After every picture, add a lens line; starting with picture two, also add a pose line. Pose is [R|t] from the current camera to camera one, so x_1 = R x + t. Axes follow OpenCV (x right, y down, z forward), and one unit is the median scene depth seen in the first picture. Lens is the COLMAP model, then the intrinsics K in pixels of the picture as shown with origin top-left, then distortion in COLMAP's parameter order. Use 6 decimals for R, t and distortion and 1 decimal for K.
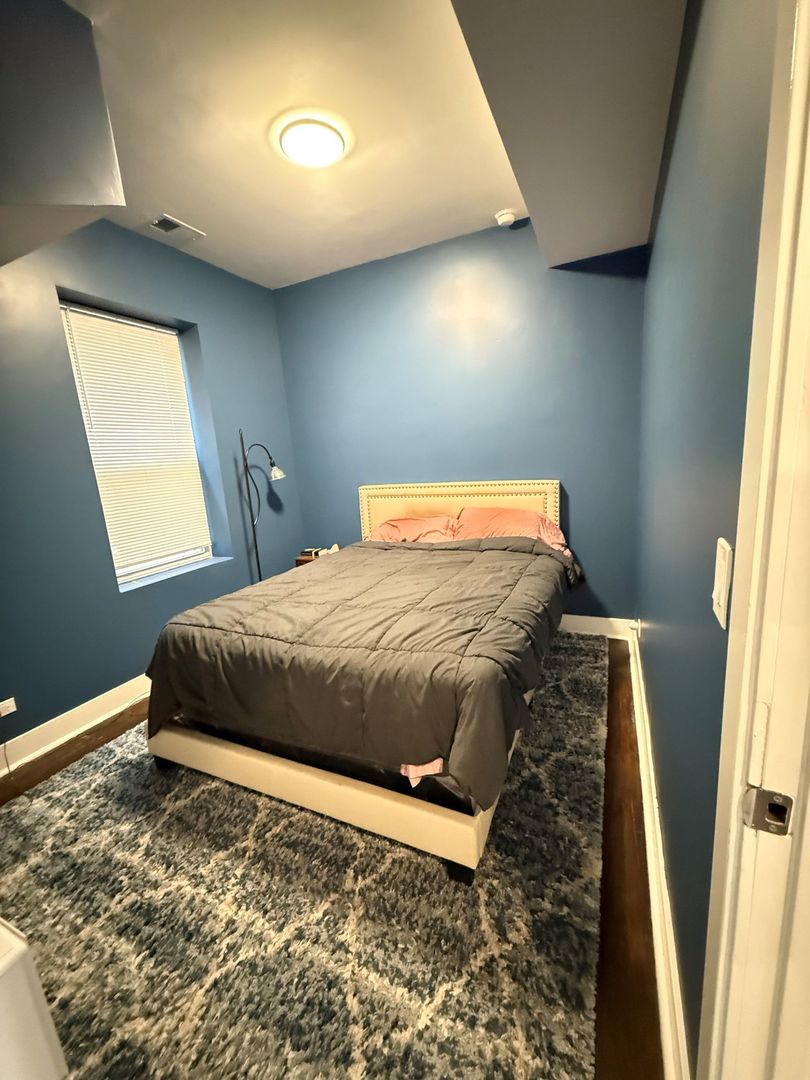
lens RADIAL K [[435.3, 0, 407.0], [0, 435.3, 538.6], [0, 0, 1]] dist [-0.000417, 0.001144]
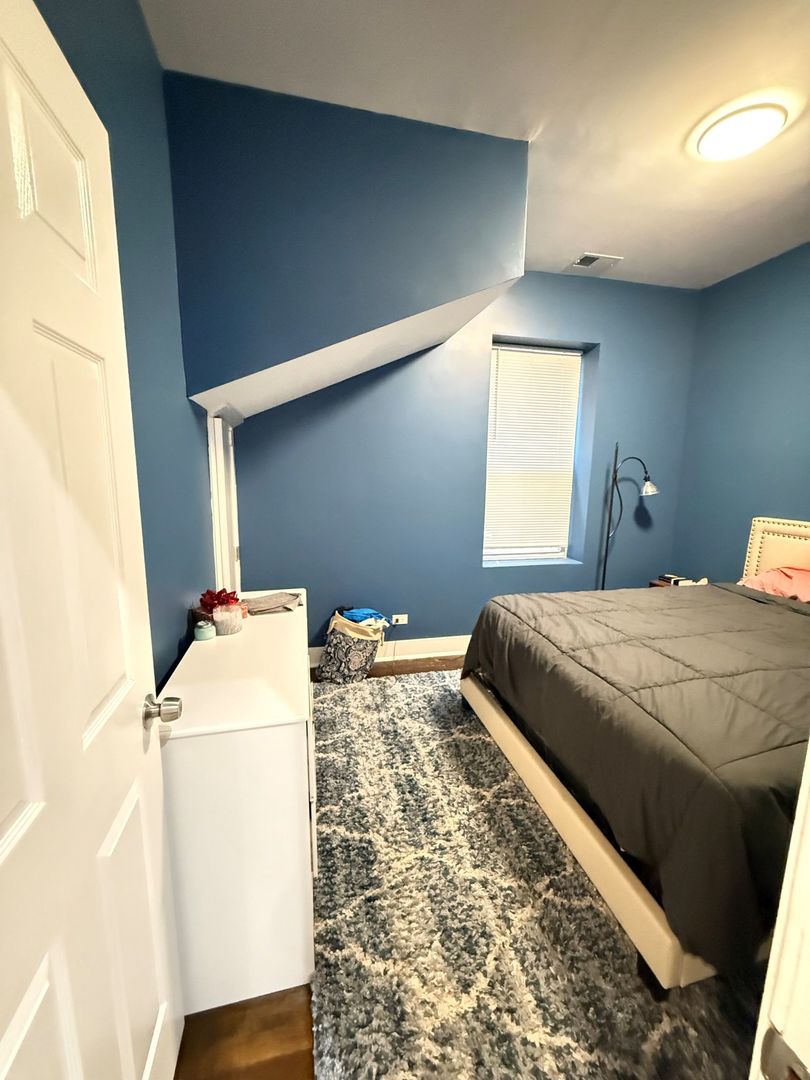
lens RADIAL K [[435.3, 0, 403.6], [0, 435.3, 538.9], [0, 0, 1]] dist [-0.000417, 0.001144]
pose [[0.610018, 0.209347, -0.764233, 0.259340], [-0.207128, 0.973063, 0.101220, -0.059964], [0.764837, 0.096548, 0.636948, -0.010034]]
